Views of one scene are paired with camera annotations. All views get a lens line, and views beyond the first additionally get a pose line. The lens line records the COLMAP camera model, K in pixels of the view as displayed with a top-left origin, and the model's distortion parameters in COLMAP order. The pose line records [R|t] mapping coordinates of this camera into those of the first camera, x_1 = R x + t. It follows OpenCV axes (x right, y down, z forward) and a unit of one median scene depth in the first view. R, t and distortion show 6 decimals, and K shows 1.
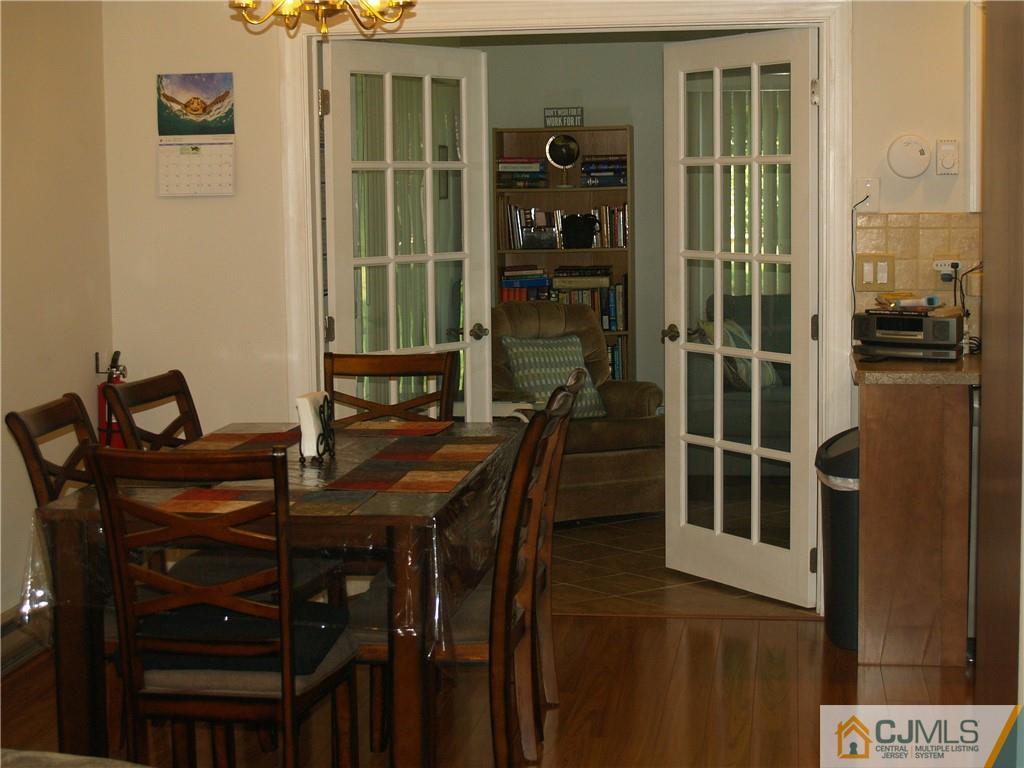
lens RADIAL K [[1859.0, 0, 508.7], [0, 1859.0, 381.4], [0, 0, 1]] dist [-0.115944, 0.000000]
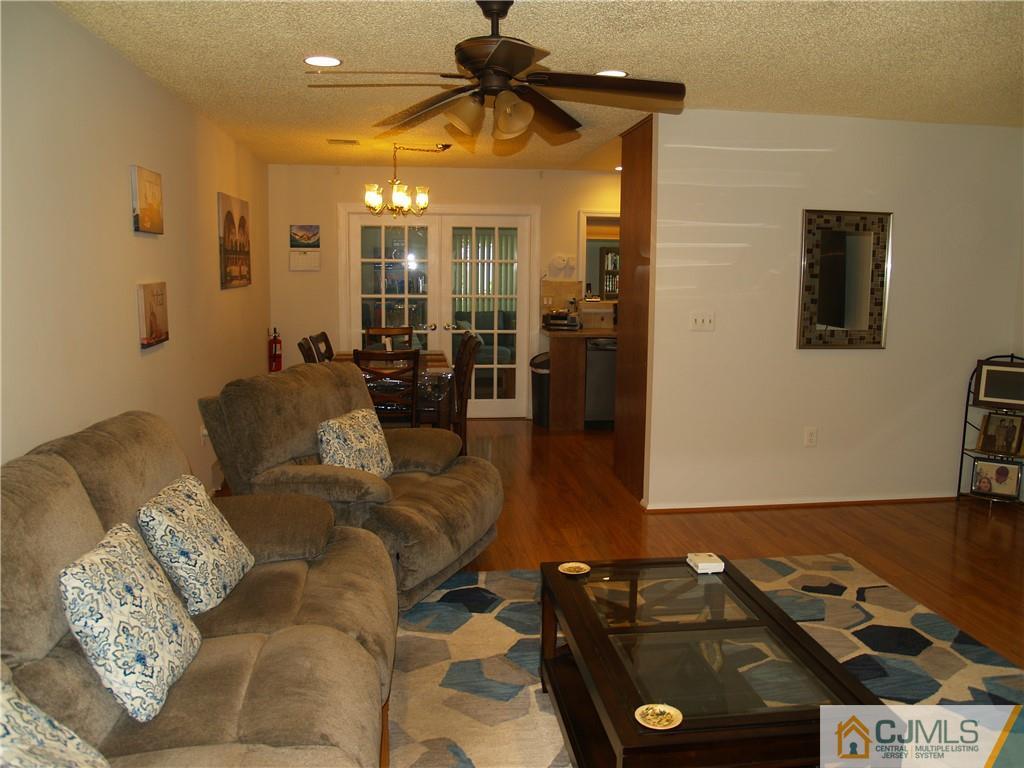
lens RADIAL K [[834.3, 0, 514.1], [0, 834.3, 381.4], [0, 0, 1]] dist [-0.133440, 0.087940]
pose [[0.960788, -0.013102, 0.276974, -0.225372], [0.005353, 0.999573, 0.028712, 0.031187], [-0.277232, -0.026104, 0.960448, -0.266781]]
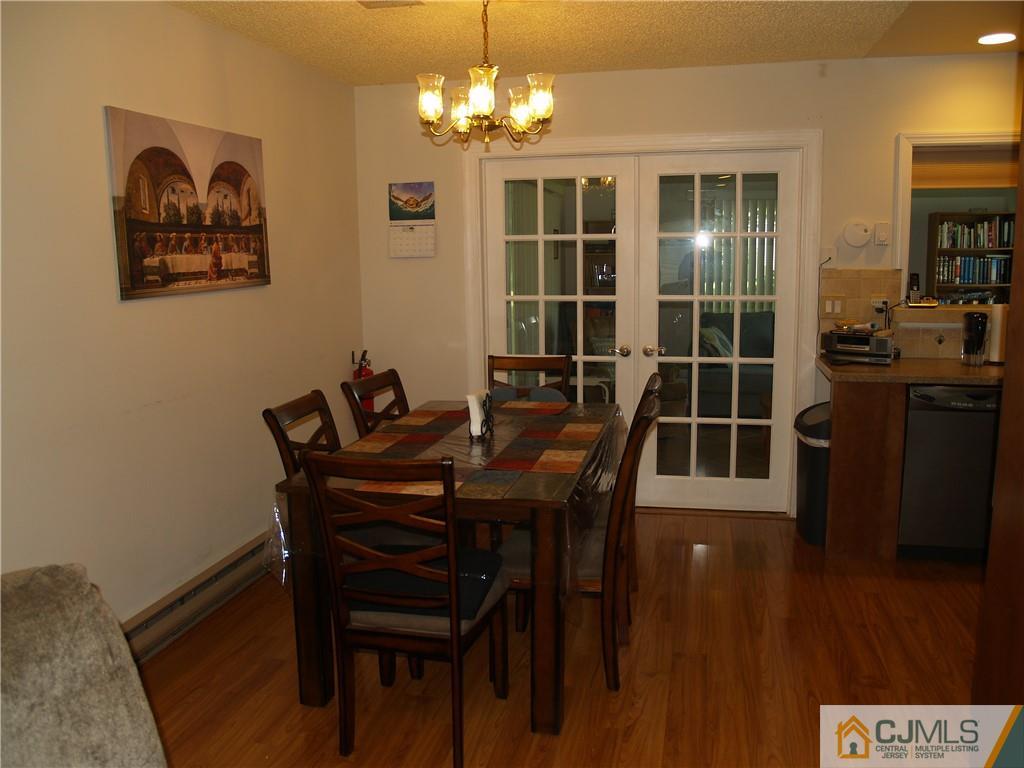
lens RADIAL K [[834.3, 0, 514.5], [0, 834.3, 382.4], [0, 0, 1]] dist [-0.133440, 0.087940]
pose [[0.997285, 0.010140, -0.072932, -0.023514], [-0.006547, 0.998761, 0.049332, -0.026960], [0.073342, -0.048720, 0.996116, 0.278178]]
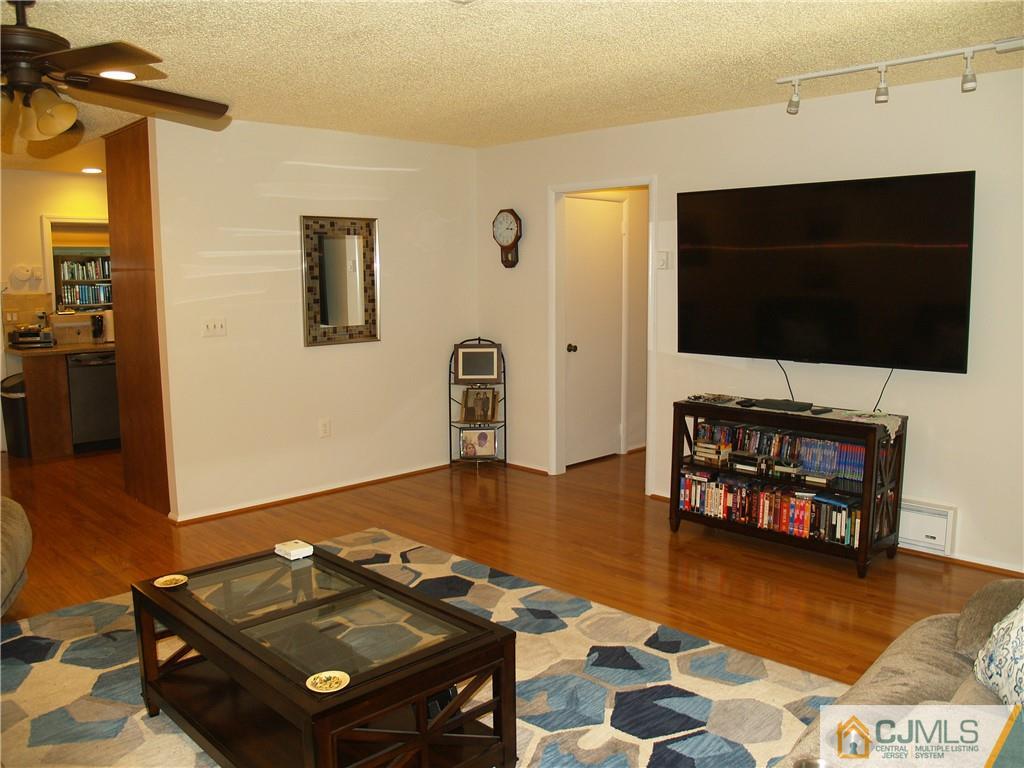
lens RADIAL K [[834.3, 0, 516.6], [0, 834.3, 381.6], [0, 0, 1]] dist [-0.133440, 0.087940]
pose [[0.593314, -0.094553, 0.799398, -0.299925], [0.084527, 0.994905, 0.054942, 0.031167], [-0.800521, 0.034973, 0.598284, -0.258603]]
